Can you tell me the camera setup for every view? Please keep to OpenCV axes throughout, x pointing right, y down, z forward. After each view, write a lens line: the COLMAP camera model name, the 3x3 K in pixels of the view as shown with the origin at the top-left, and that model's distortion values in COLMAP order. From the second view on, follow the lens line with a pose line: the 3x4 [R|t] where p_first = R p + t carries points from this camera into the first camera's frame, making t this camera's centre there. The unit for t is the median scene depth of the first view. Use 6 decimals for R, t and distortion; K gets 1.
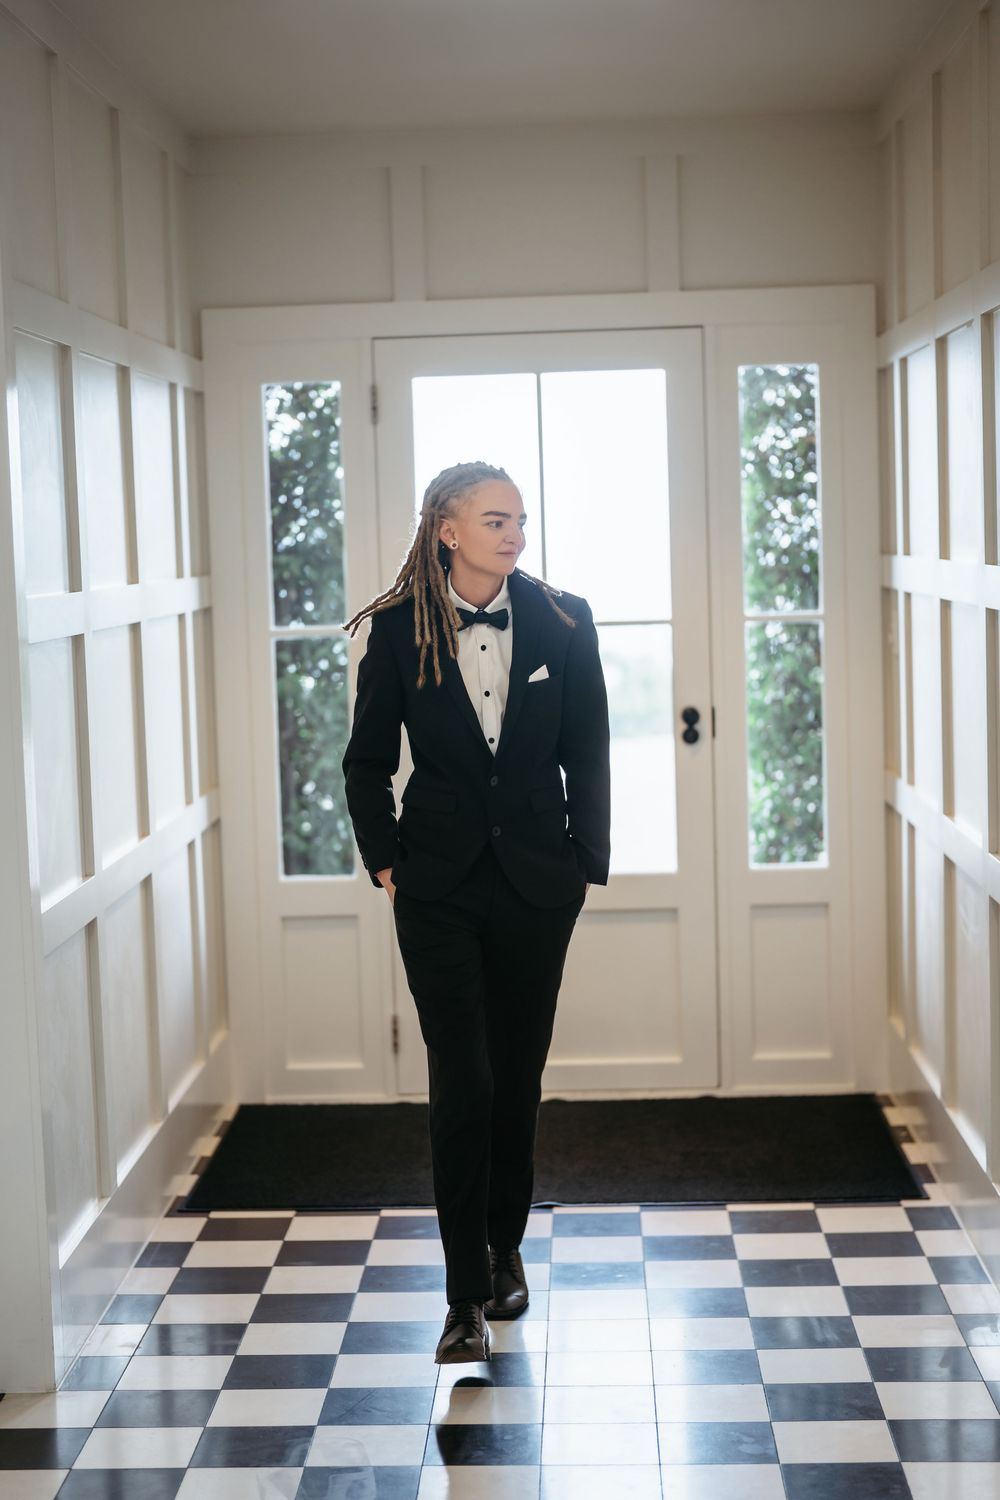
lens RADIAL K [[2135.0, 0, 503.0], [0, 2135.0, 747.1], [0, 0, 1]] dist [0.115056, 0.000000]
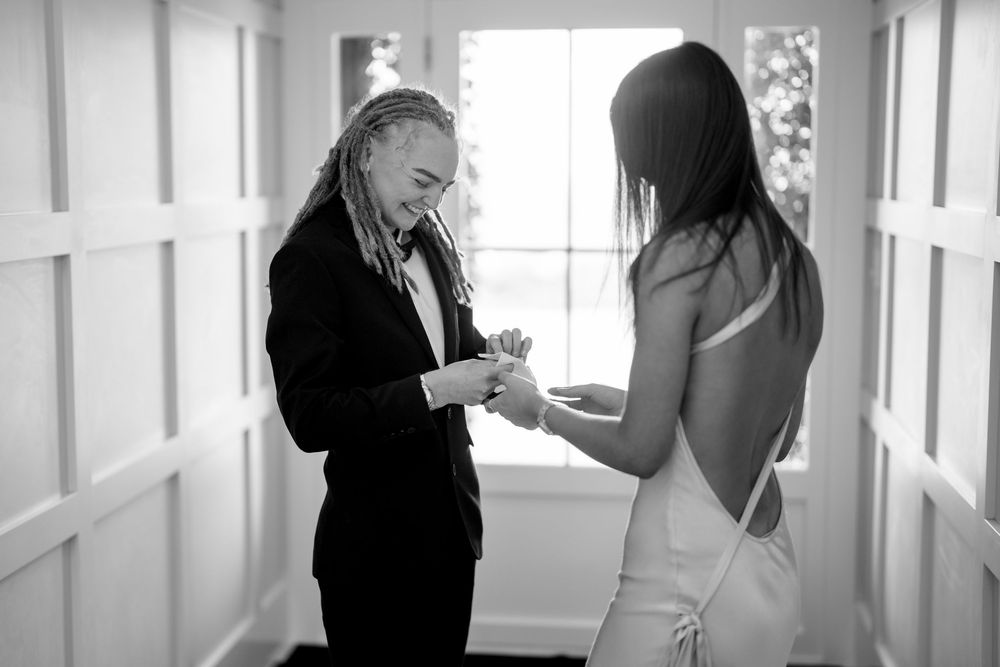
lens RADIAL K [[1423.4, 0, 498.8], [0, 1423.4, 335.6], [0, 0, 1]] dist [0.115056, 0.000000]
pose [[0.997324, 0.040480, -0.060875, 0.033340], [-0.039642, 0.999103, 0.014907, -0.022683], [0.061423, -0.012454, 0.998034, 0.245171]]
